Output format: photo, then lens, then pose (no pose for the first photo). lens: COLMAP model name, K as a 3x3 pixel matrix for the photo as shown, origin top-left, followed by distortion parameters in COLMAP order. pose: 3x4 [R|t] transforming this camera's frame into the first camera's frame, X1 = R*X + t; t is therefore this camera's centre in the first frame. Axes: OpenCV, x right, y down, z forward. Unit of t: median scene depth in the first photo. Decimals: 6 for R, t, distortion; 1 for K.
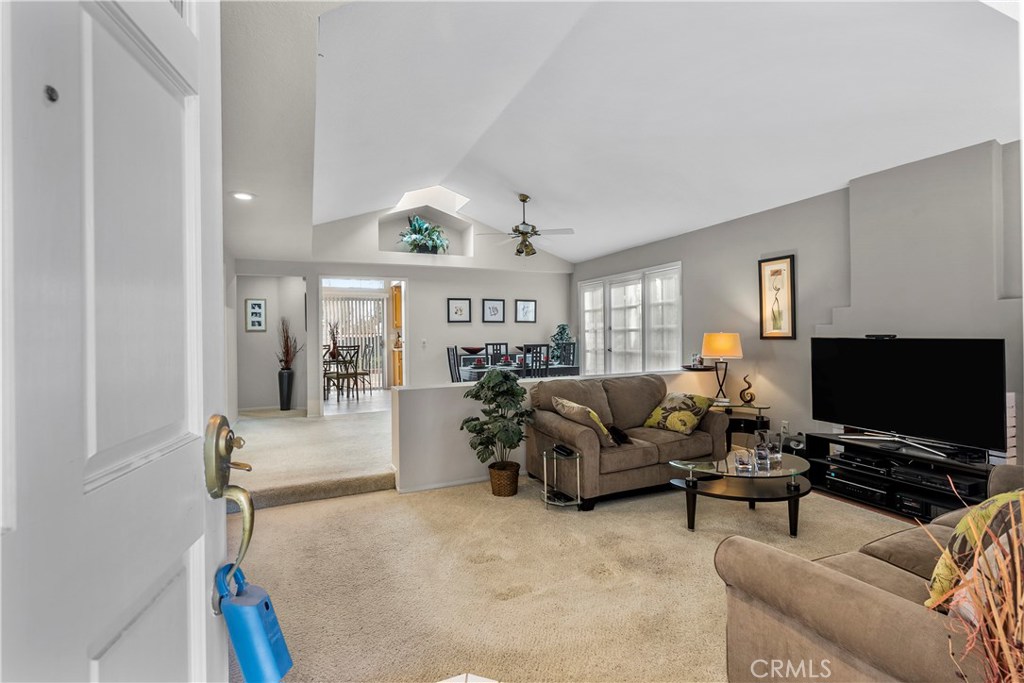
lens RADIAL K [[468.2, 0, 515.4], [0, 468.2, 333.3], [0, 0, 1]] dist [-0.000269, 0.000315]
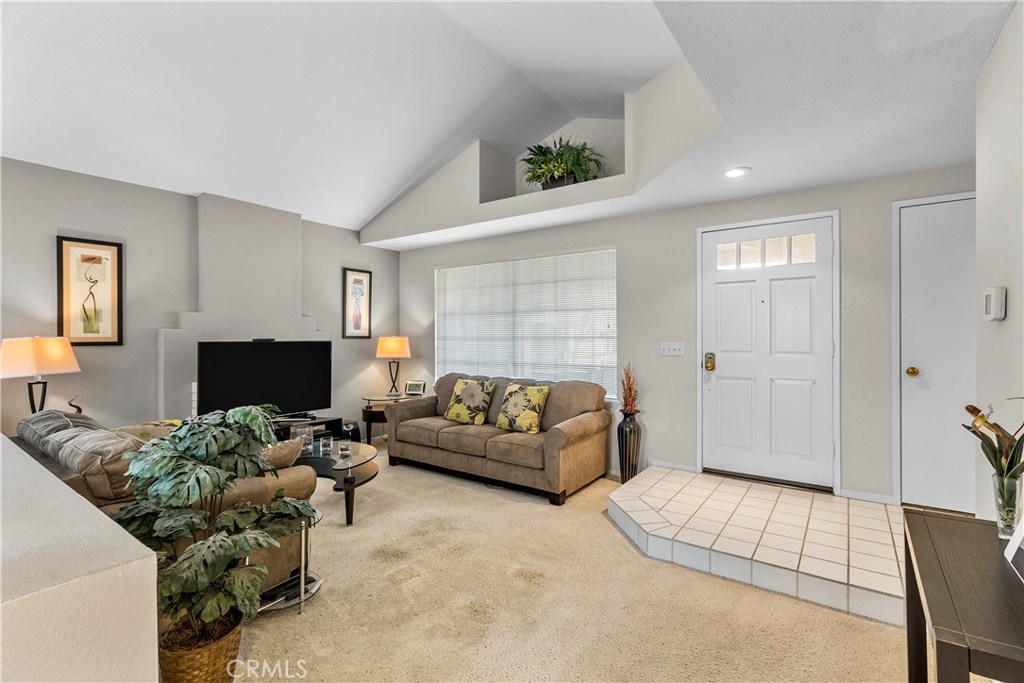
lens RADIAL K [[468.2, 0, 515.4], [0, 468.2, 333.3], [0, 0, 1]] dist [-0.000269, 0.000315]
pose [[-0.511984, 0.013398, 0.858890, -0.530329], [0.006420, 0.999910, -0.011771, 0.006887], [-0.858971, -0.000512, -0.512024, 0.908010]]
